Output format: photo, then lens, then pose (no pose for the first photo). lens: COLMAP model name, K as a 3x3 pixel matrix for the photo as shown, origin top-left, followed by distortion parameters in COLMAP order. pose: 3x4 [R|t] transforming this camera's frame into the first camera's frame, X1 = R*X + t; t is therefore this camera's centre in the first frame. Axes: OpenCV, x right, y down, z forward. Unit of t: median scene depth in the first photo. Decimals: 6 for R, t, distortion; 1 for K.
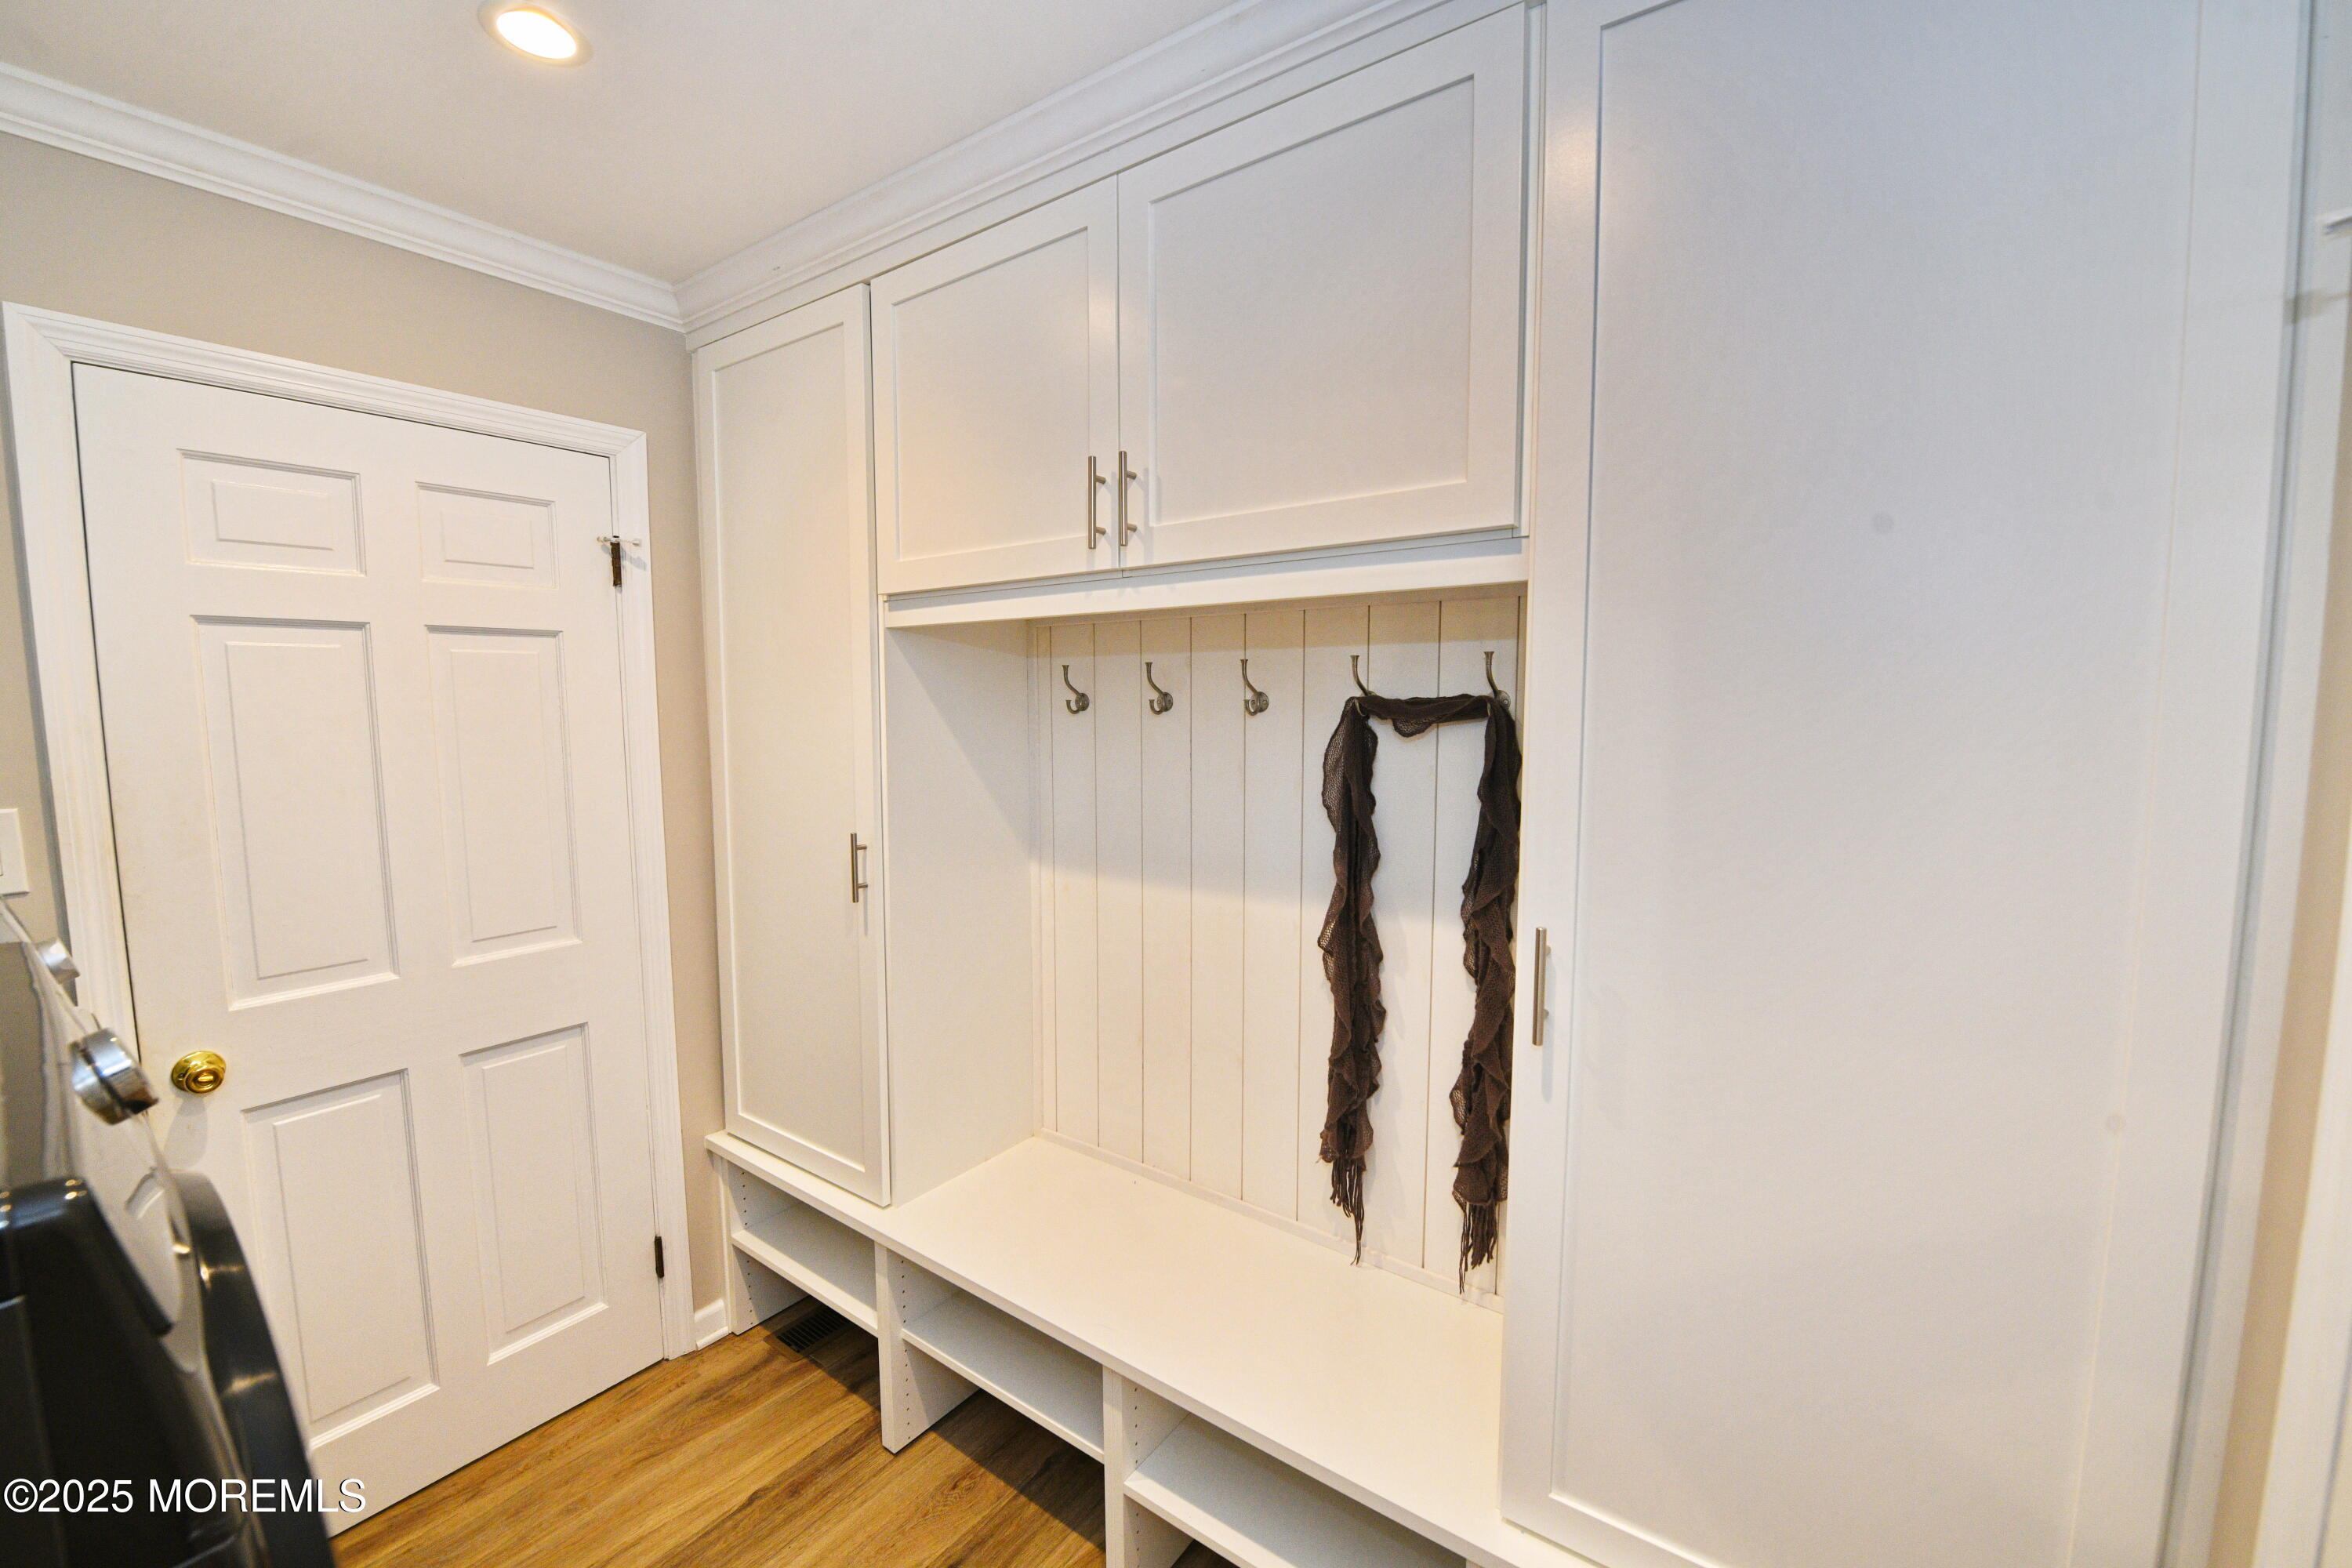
lens RADIAL K [[938.6, 0, 1176.0], [0, 938.6, 784.0], [0, 0, 1]] dist [-0.010991, -0.005507]
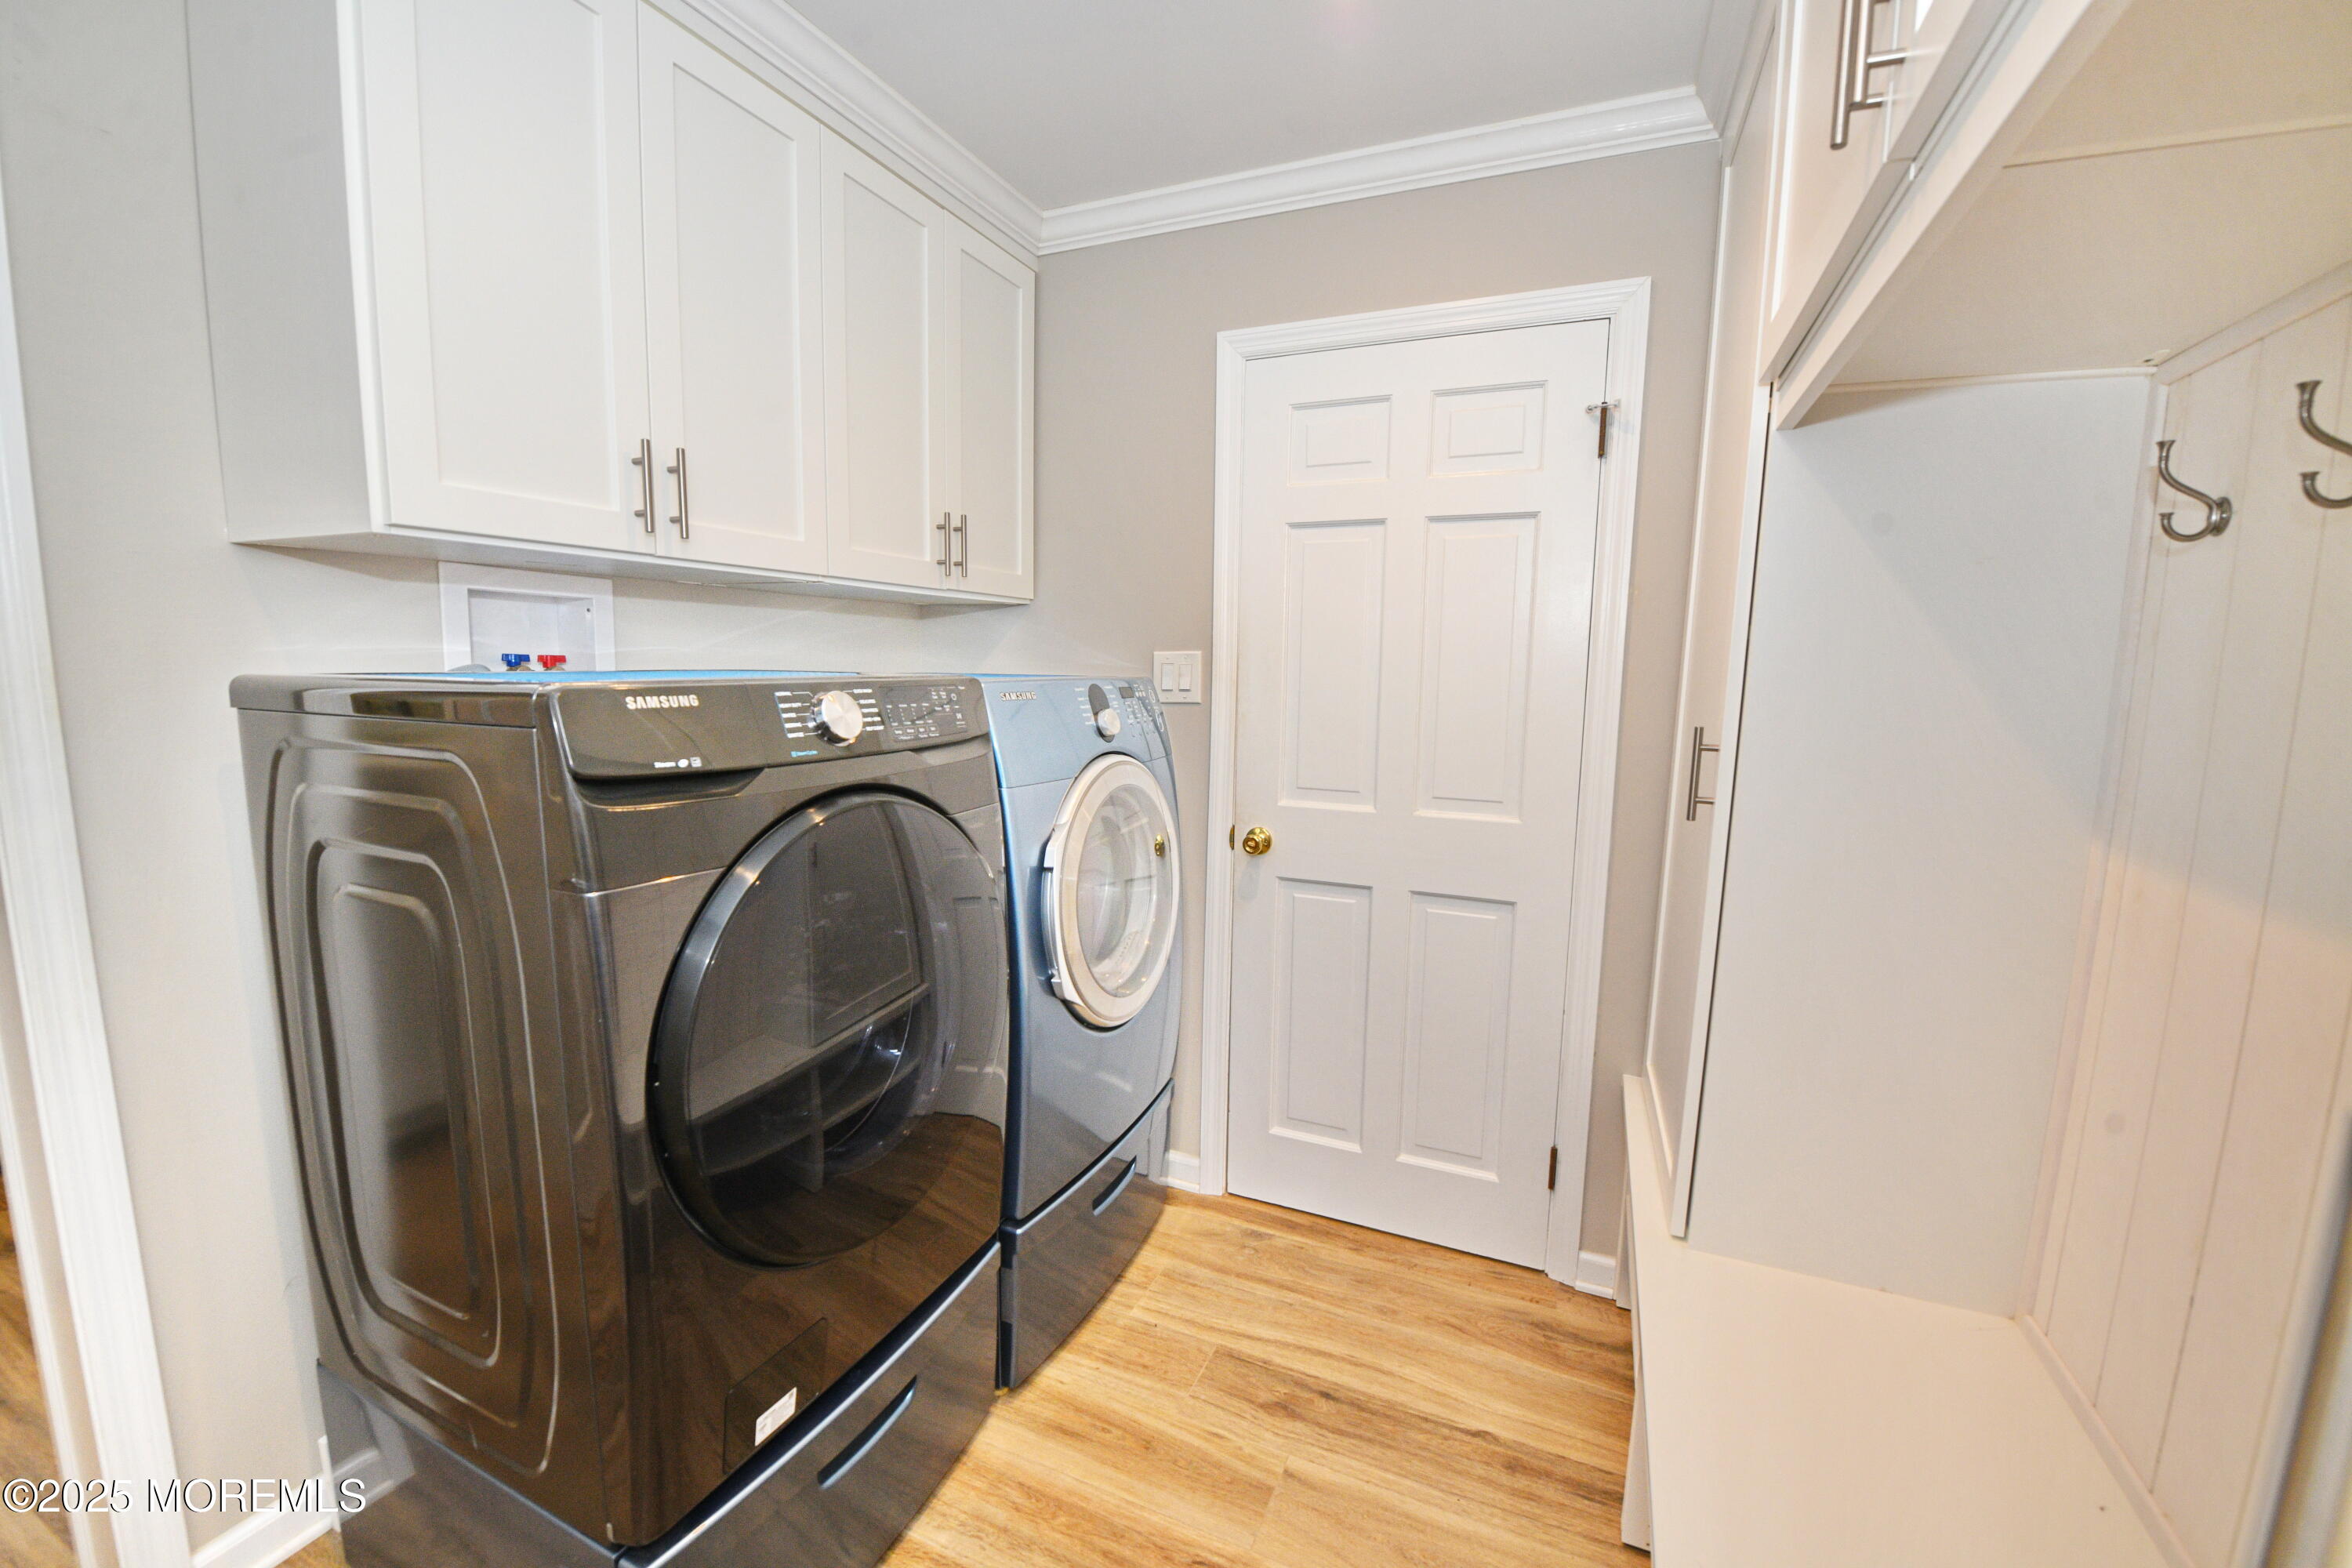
lens RADIAL K [[938.6, 0, 1176.0], [0, 938.6, 784.0], [0, 0, 1]] dist [-0.010991, -0.005507]
pose [[0.215083, 0.133015, -0.967495, 0.278626], [-0.107703, 0.987869, 0.111873, 0.057583], [0.970639, 0.080140, 0.226799, 0.427702]]
